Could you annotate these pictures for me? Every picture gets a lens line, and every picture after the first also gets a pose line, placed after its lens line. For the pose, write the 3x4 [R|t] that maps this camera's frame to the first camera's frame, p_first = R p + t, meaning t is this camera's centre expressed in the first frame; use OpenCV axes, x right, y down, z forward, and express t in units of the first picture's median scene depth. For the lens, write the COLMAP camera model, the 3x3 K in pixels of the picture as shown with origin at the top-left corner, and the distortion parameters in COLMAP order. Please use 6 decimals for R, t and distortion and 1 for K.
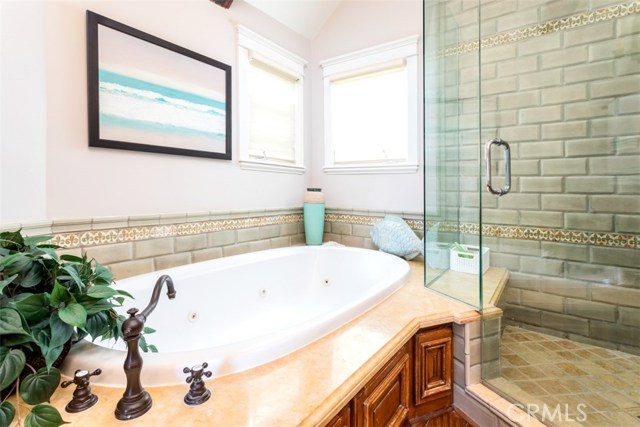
lens RADIAL K [[303.9, 0, 311.1], [0, 303.9, 185.3], [0, 0, 1]] dist [0.000066, -0.000191]
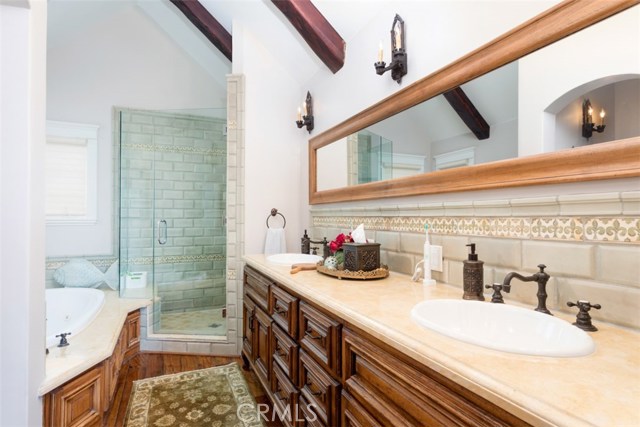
lens RADIAL K [[352.9, 0, 320.3], [0, 352.9, 211.4], [0, 0, 1]] dist [0.001966, 0.000647]
pose [[0.470113, -0.001346, 0.882605, -0.771607], [-0.008296, 0.999948, 0.005944, -0.163010], [-0.882567, -0.010116, 0.470078, -0.854159]]
